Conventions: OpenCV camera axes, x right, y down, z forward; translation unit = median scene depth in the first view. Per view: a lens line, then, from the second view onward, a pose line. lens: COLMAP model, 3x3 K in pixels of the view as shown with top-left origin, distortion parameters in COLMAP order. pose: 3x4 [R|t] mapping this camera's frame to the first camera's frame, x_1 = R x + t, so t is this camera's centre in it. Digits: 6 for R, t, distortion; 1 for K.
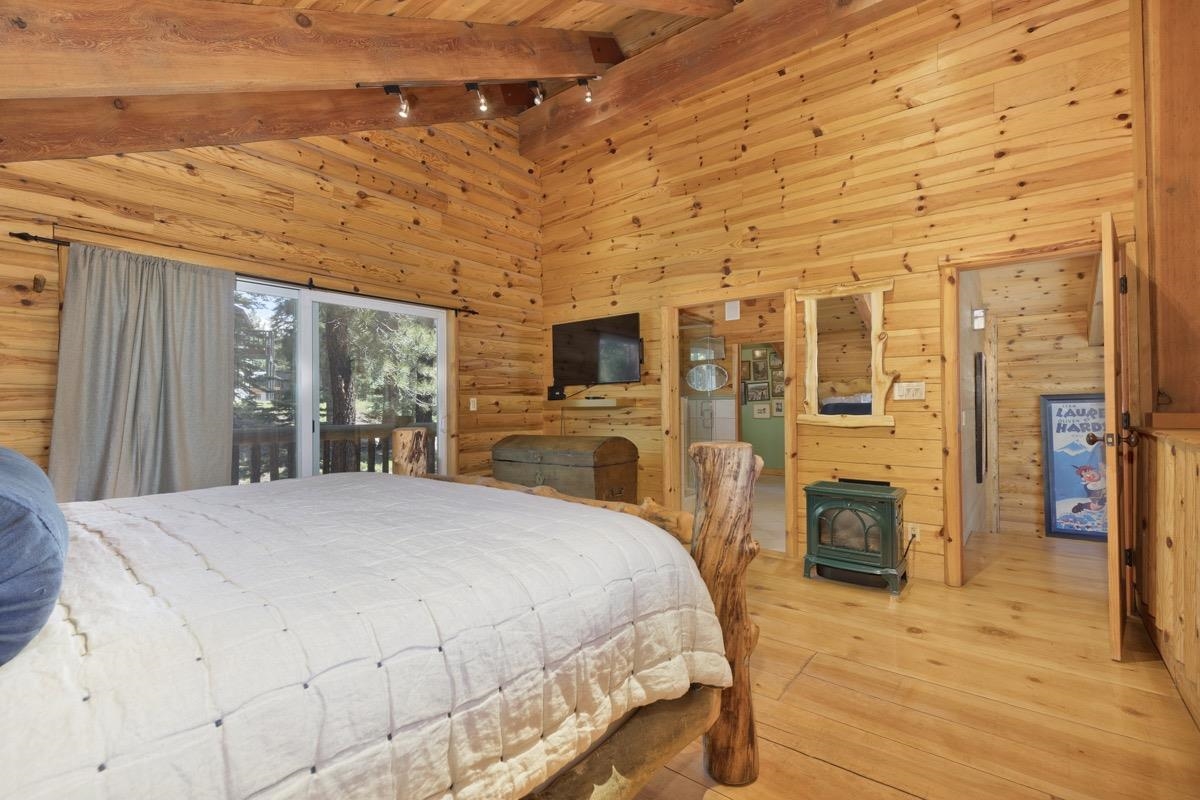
lens RADIAL K [[533.9, 0, 597.2], [0, 533.9, 398.8], [0, 0, 1]] dist [0.001029, 0.000096]
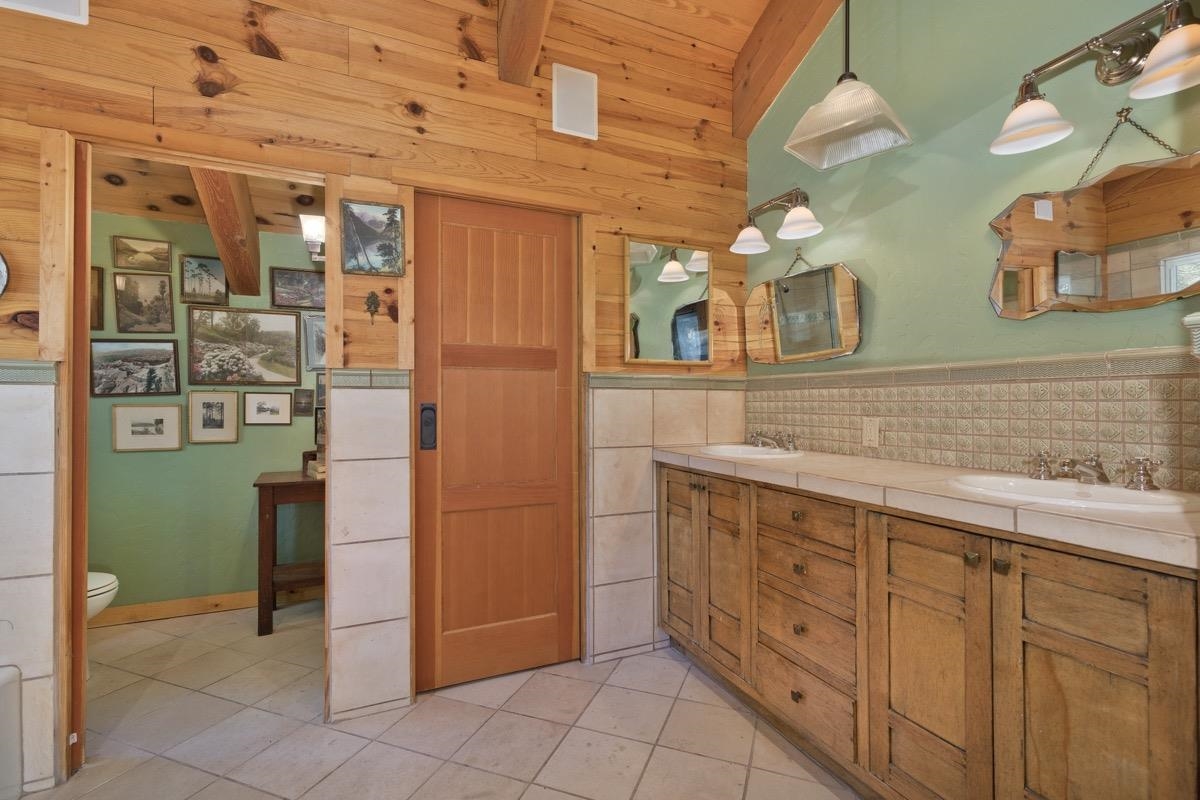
lens RADIAL K [[533.9, 0, 602.8], [0, 533.9, 400.8], [0, 0, 1]] dist [0.001029, 0.000096]
pose [[0.454218, 0.006664, 0.890866, 0.276382], [-0.012090, 0.999926, -0.001316, 0.006858], [-0.890809, -0.010173, 0.454265, 1.169687]]
